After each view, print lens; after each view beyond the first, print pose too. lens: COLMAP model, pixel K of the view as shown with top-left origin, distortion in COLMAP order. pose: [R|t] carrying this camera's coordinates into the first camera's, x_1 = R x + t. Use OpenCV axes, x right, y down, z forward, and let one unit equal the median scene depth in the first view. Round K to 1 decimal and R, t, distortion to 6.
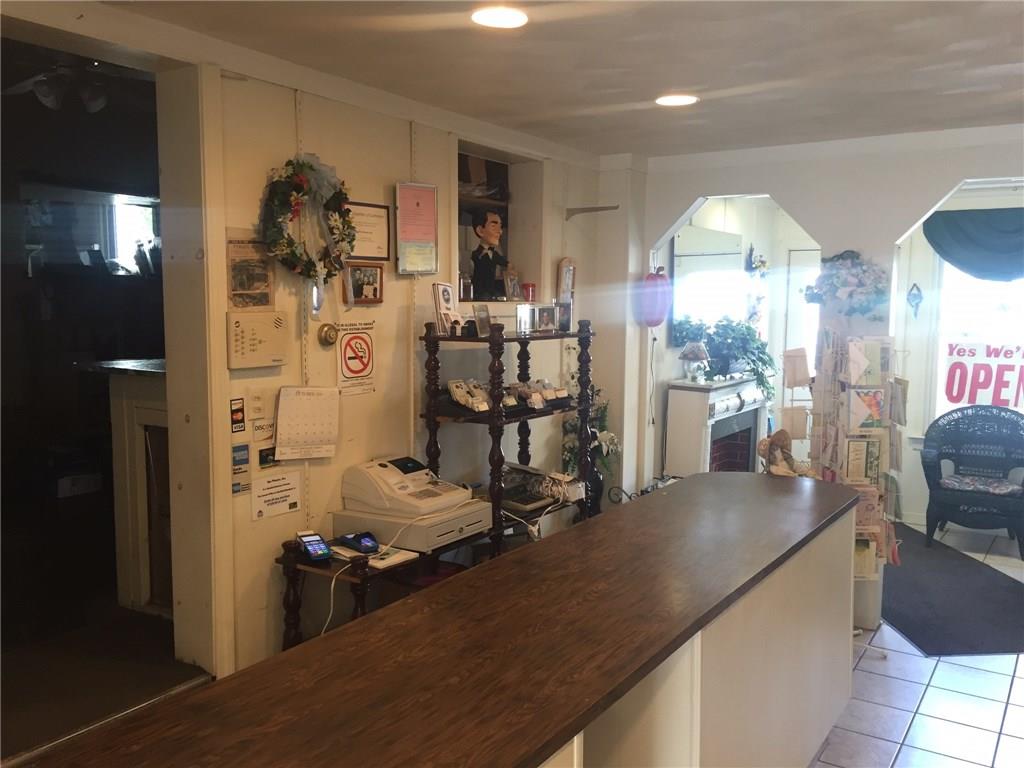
lens RADIAL K [[868.2, 0, 512.1], [0, 868.2, 383.6], [0, 0, 1]] dist [0.043855, -0.032312]
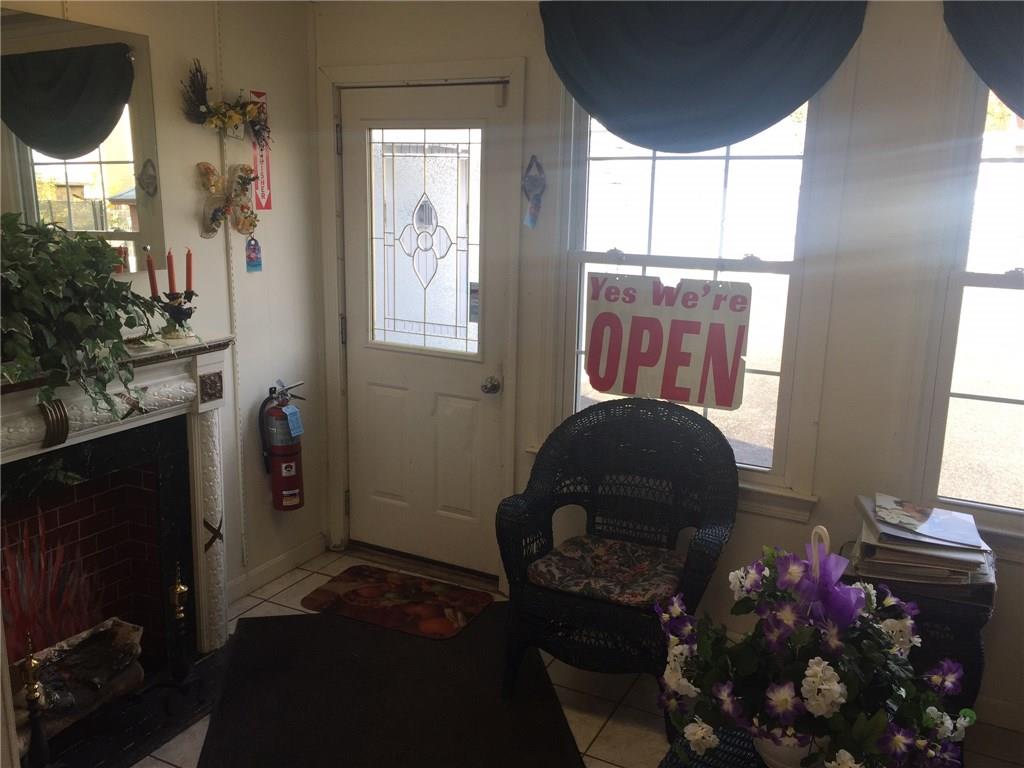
lens RADIAL K [[868.2, 0, 511.3], [0, 868.2, 385.7], [0, 0, 1]] dist [0.043855, -0.032312]
pose [[0.992705, -0.013997, 0.119754, 0.397801], [-0.001213, 0.992029, 0.126005, -0.047442], [-0.120563, -0.125231, 0.984775, 0.505692]]
